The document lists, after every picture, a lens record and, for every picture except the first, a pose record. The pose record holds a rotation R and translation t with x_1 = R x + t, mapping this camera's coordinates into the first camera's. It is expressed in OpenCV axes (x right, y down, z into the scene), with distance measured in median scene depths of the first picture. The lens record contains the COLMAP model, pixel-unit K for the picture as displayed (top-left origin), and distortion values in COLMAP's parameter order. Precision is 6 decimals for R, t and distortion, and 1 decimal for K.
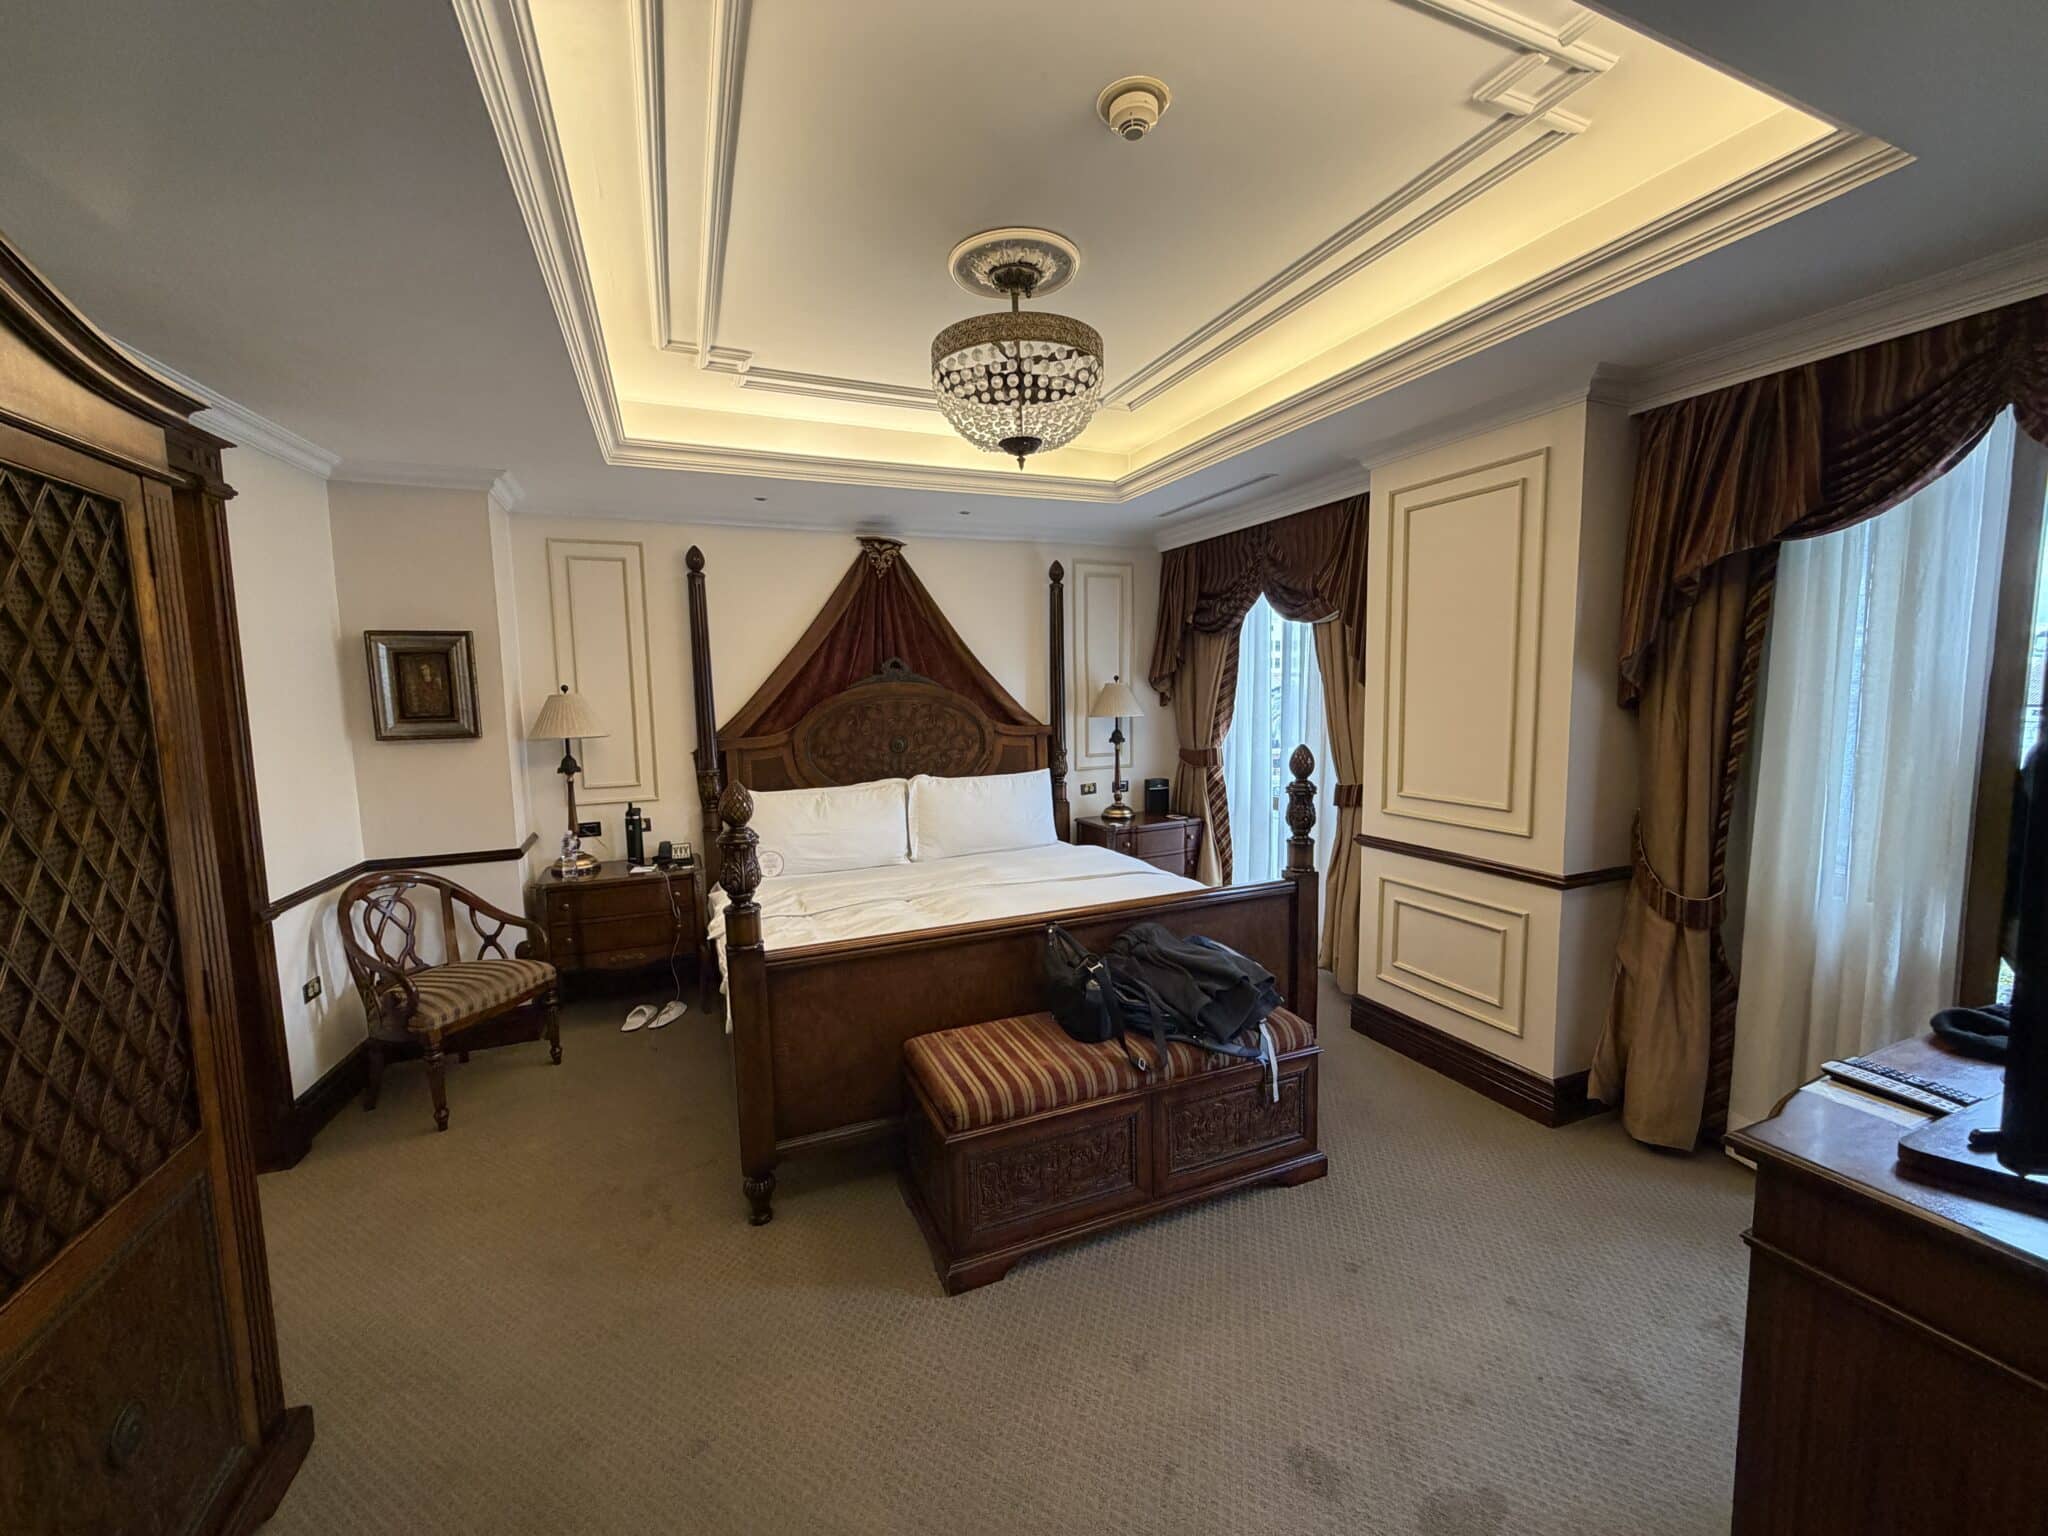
lens RADIAL K [[815.4, 0, 1021.7], [0, 815.4, 771.0], [0, 0, 1]] dist [-0.003457, -0.000514]
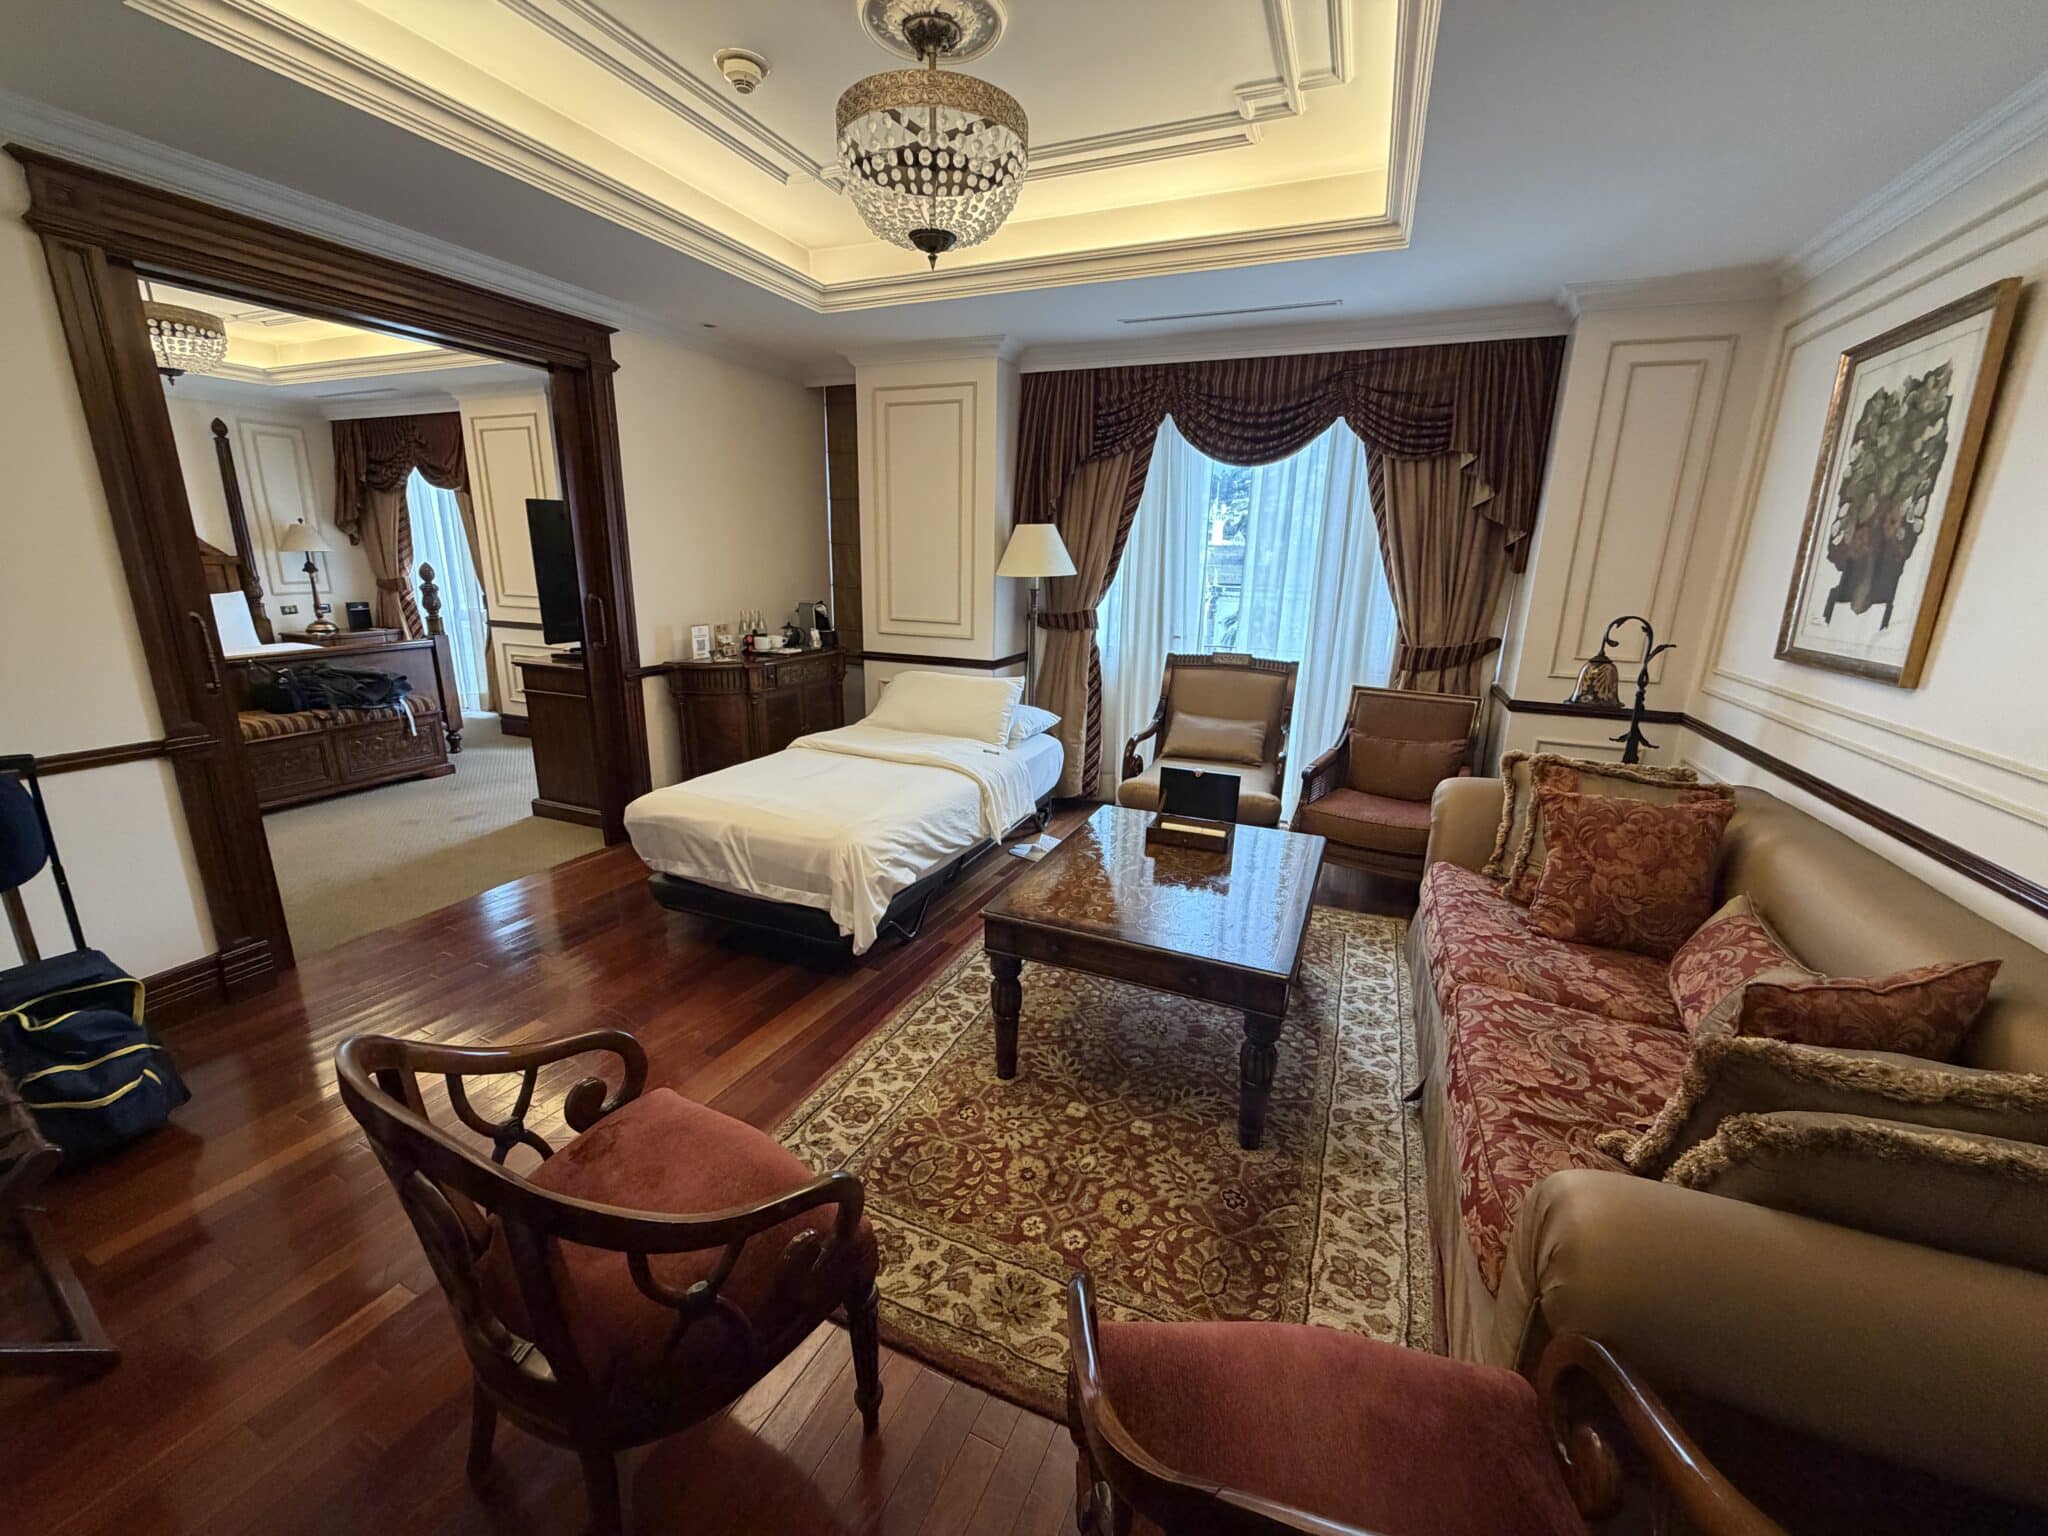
lens RADIAL K [[815.4, 0, 1024.2], [0, 815.4, 770.9], [0, 0, 1]] dist [-0.003457, -0.000514]
pose [[0.715183, -0.146850, 0.683336, -0.001314], [0.037896, 0.984388, 0.171885, 0.099430], [-0.697909, -0.097034, 0.709583, -0.759289]]
